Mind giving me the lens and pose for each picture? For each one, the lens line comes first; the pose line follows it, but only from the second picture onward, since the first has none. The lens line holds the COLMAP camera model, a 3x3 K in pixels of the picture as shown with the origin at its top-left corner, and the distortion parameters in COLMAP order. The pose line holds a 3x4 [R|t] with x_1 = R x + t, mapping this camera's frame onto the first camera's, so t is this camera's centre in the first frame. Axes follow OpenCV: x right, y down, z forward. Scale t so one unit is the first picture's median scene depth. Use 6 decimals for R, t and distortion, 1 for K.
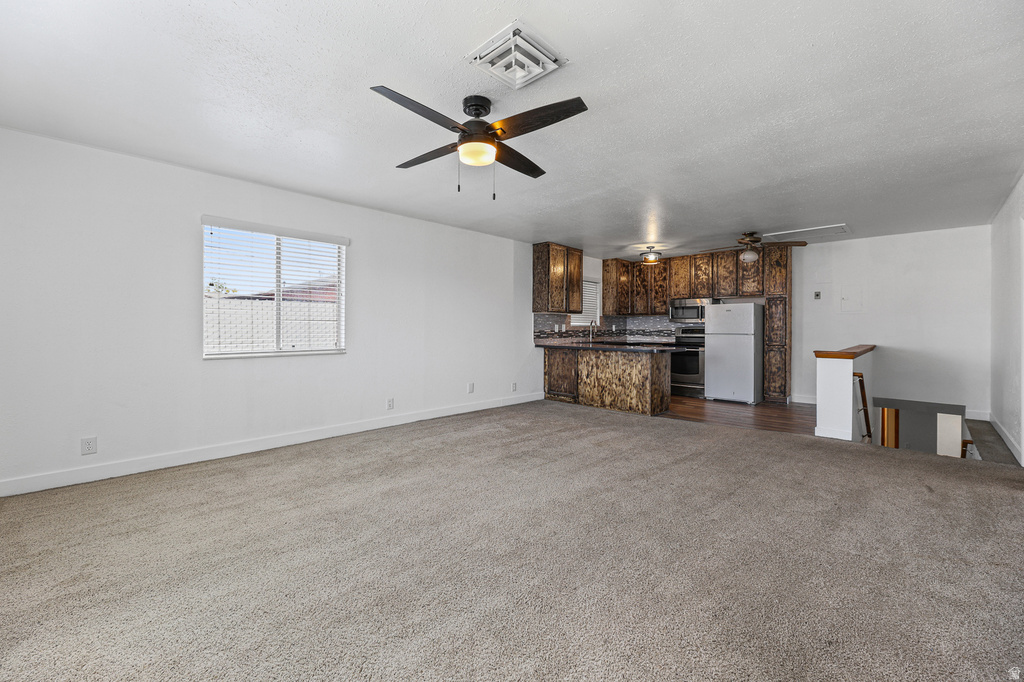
lens RADIAL K [[417.1, 0, 508.7], [0, 417.1, 338.3], [0, 0, 1]] dist [-0.005488, -0.000691]
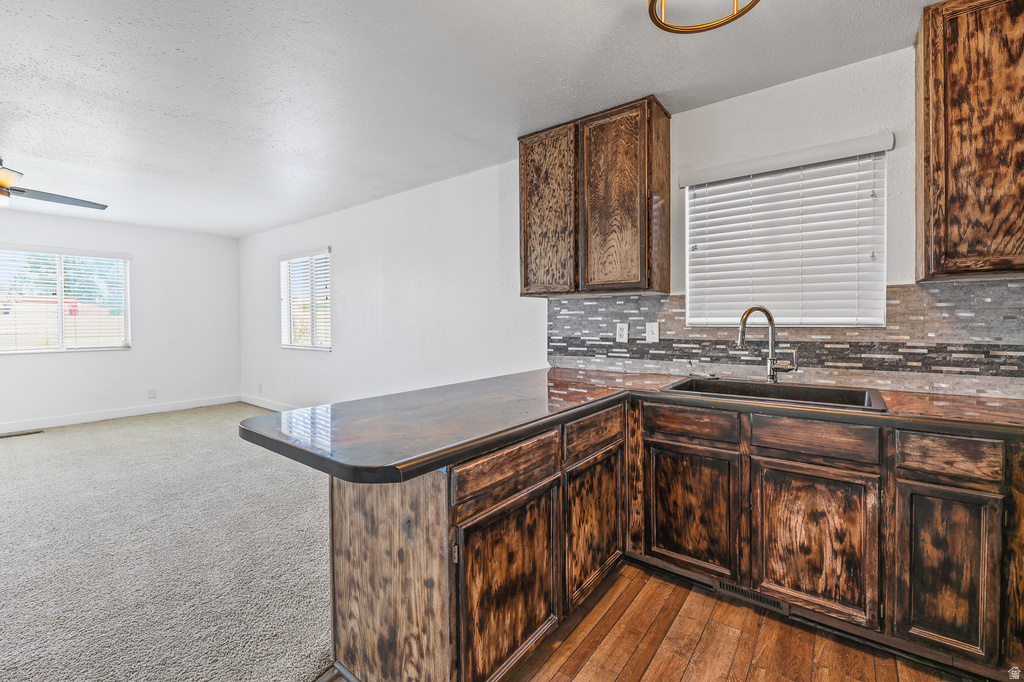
lens RADIAL K [[432.8, 0, 514.0], [0, 432.8, 328.5], [0, 0, 1]] dist [-0.004709, -0.000419]
pose [[0.127602, 0.016577, -0.991687, 0.500268], [-0.018778, 0.999721, 0.014295, -0.031449], [0.991648, 0.016798, 0.127878, 0.849382]]
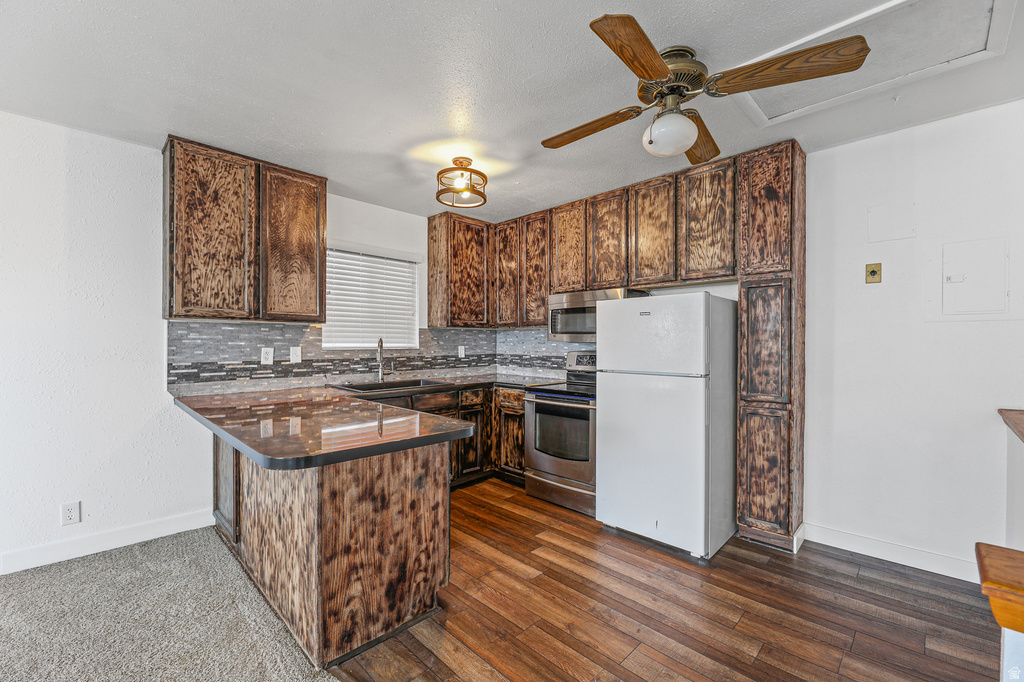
lens RADIAL K [[424.5, 0, 508.9], [0, 424.5, 353.8], [0, 0, 1]] dist [-0.002239, -0.000468]
pose [[0.999997, 0.000458, -0.002521, 0.371074], [-0.000457, 1.000000, 0.000180, -0.026213], [0.002521, -0.000179, 0.999997, 0.553657]]
